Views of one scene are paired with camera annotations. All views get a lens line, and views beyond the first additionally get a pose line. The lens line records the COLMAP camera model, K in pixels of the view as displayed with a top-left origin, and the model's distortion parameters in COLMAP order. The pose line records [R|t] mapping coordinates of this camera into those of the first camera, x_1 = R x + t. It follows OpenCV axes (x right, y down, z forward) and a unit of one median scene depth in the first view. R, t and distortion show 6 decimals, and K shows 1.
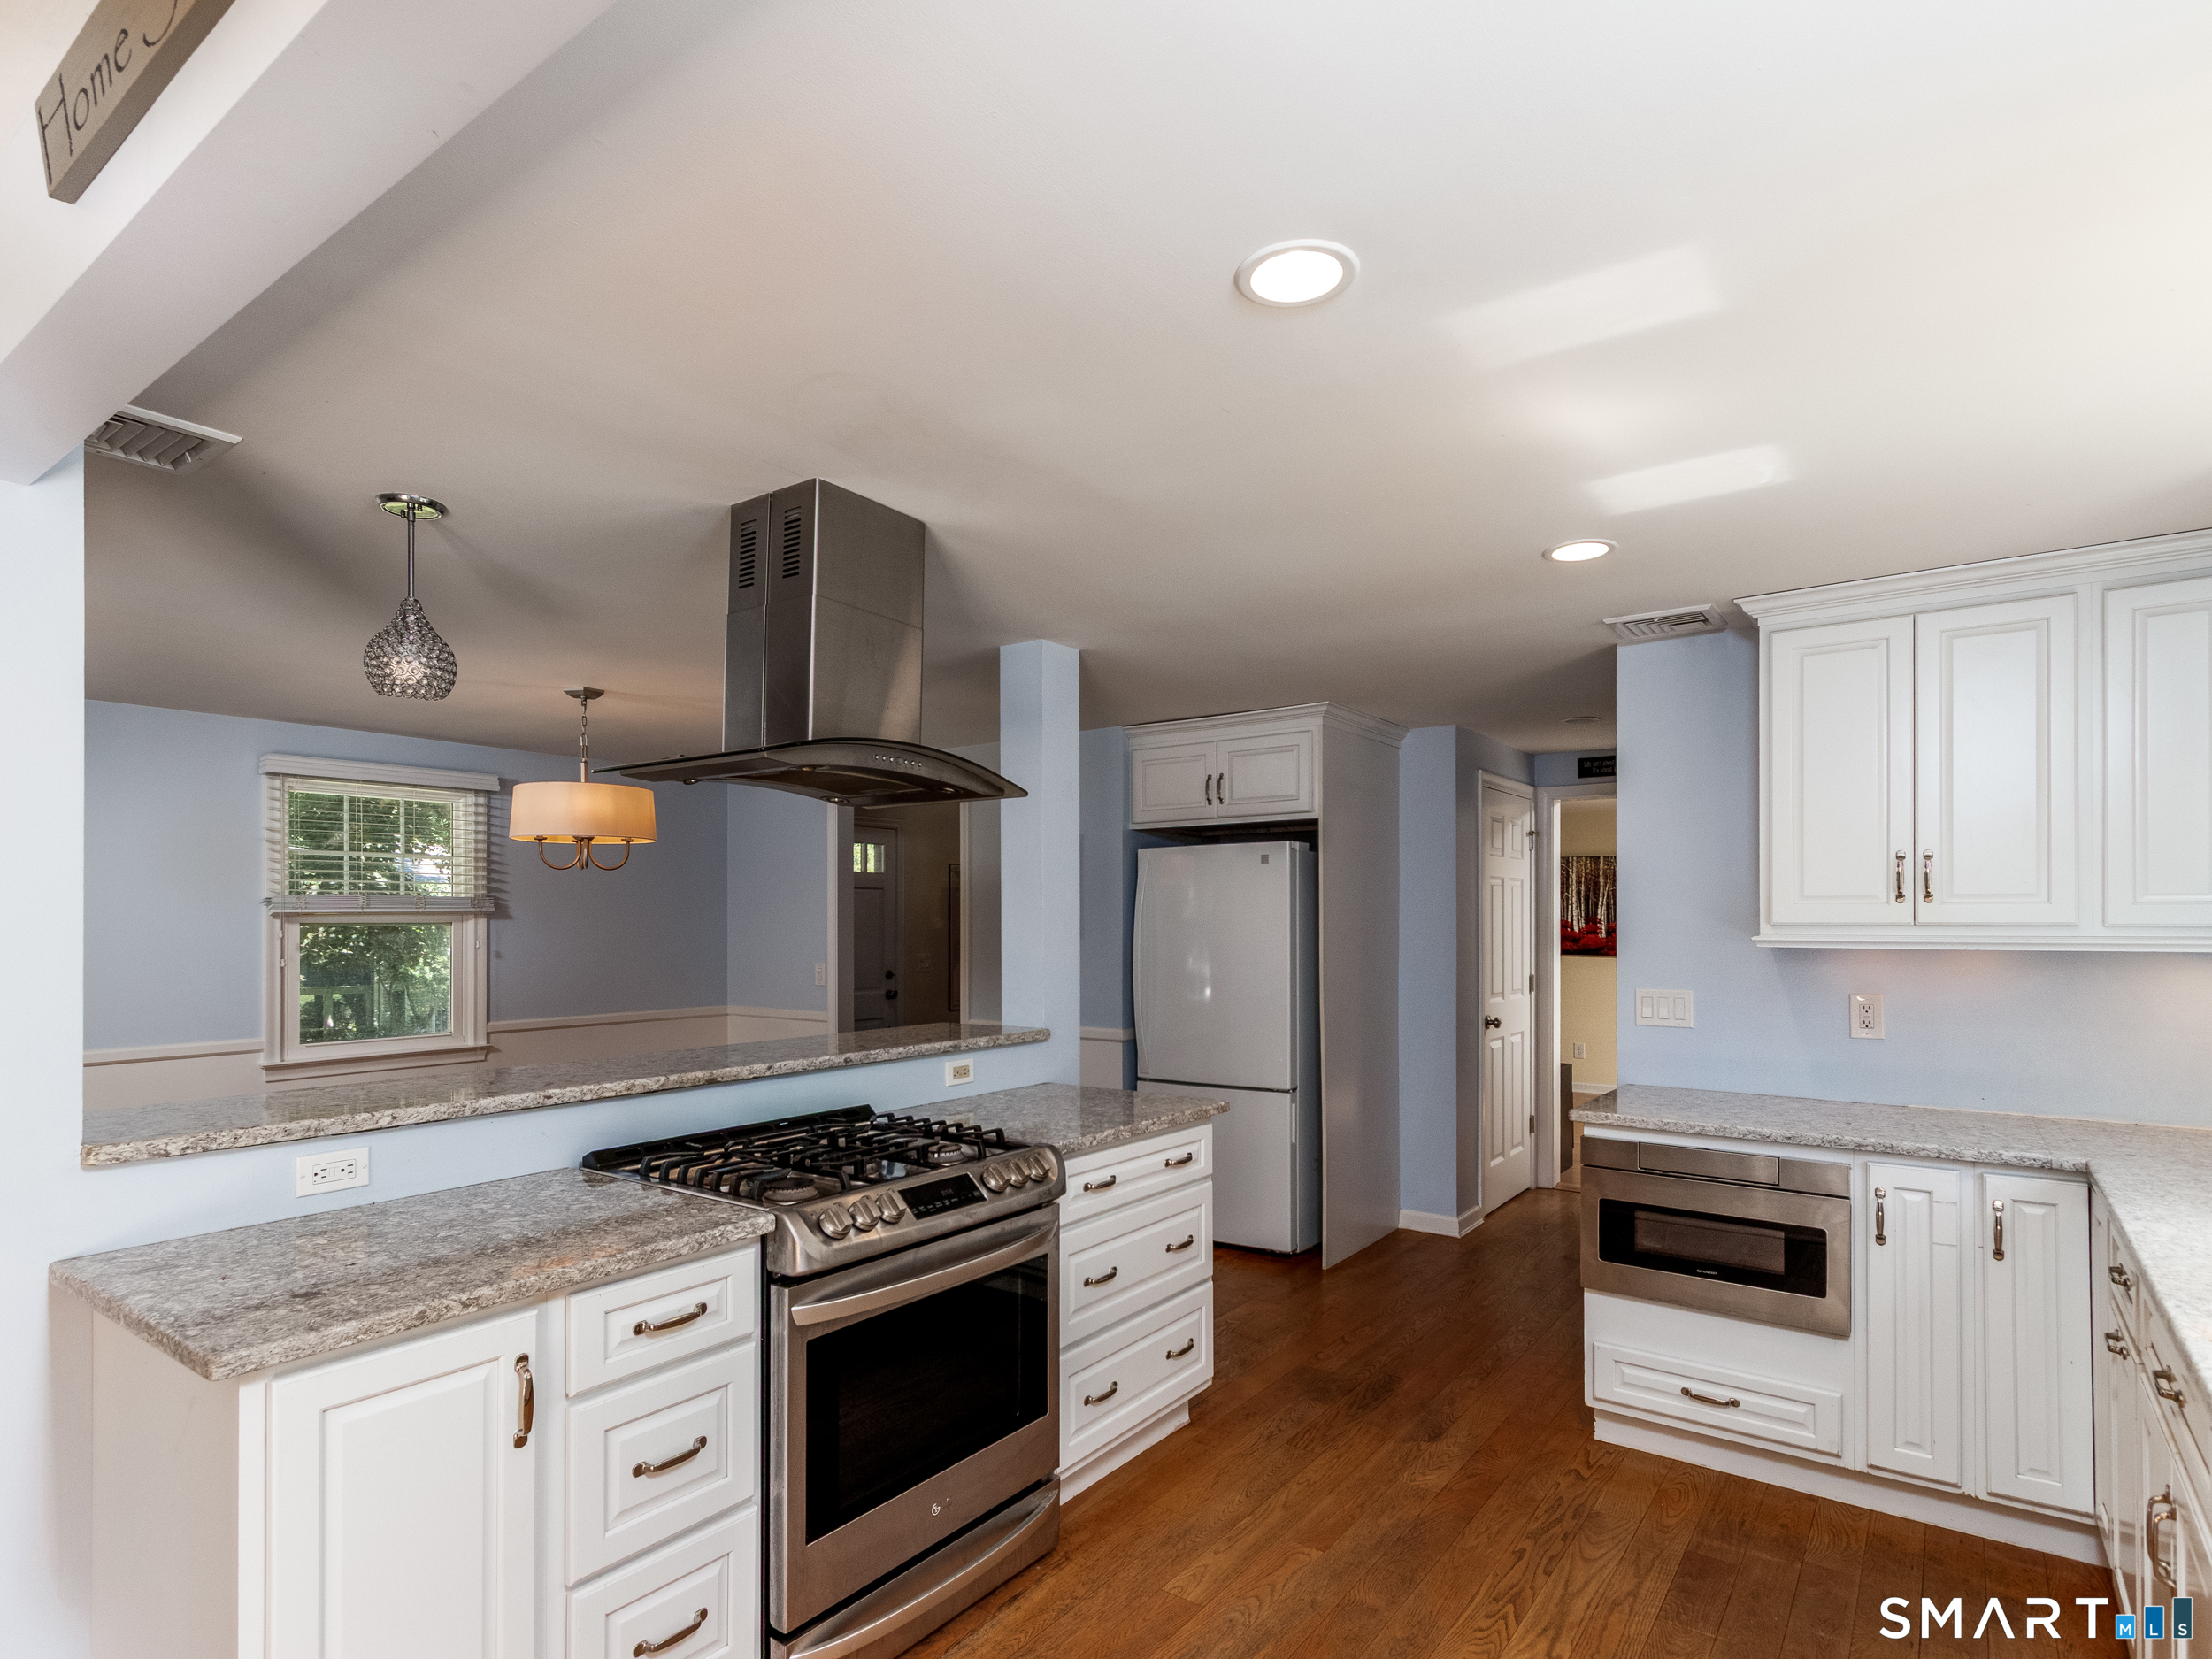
lens RADIAL K [[1168.6, 0, 1100.9], [0, 1168.6, 917.7], [0, 0, 1]] dist [0.008883, 0.000655]
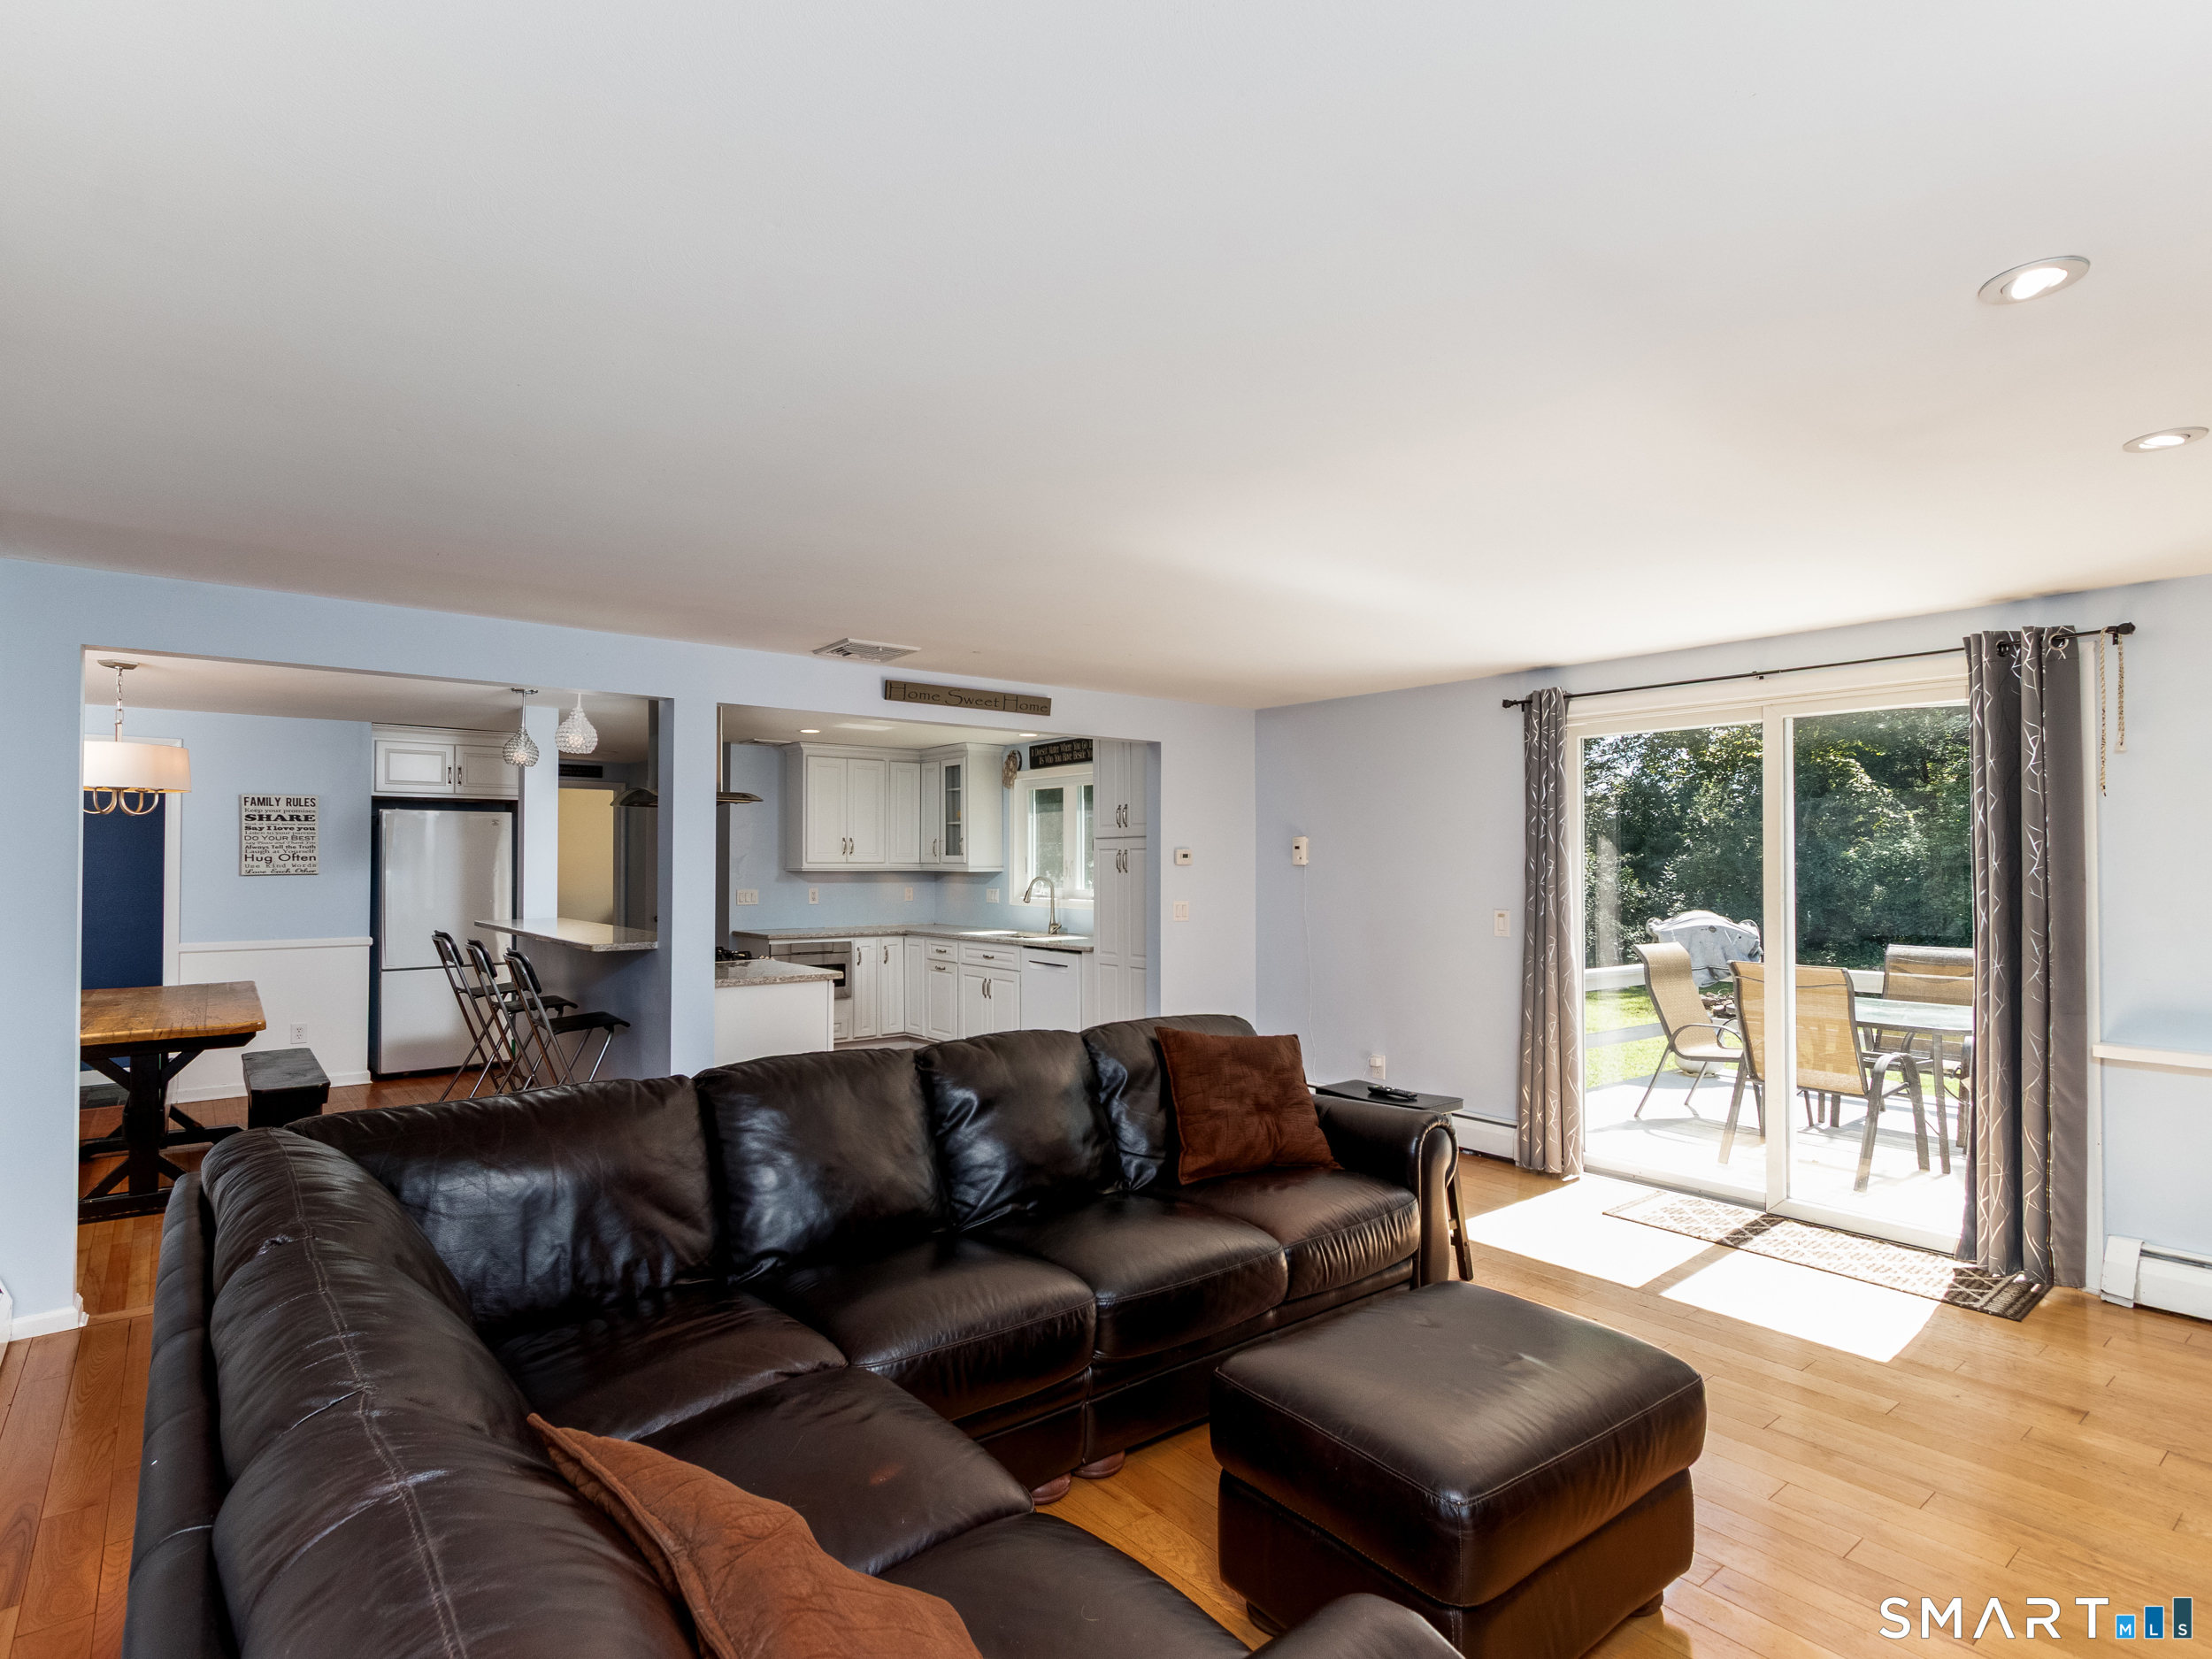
lens RADIAL K [[1134.4, 0, 1097.5], [0, 1134.4, 851.4], [0, 0, 1]] dist [0.006958, -0.000888]
pose [[0.260105, 0.011781, 0.965509, -1.970282], [-0.004894, 0.999929, -0.010882, 0.005500], [-0.965568, -0.001895, 0.260144, -0.375408]]
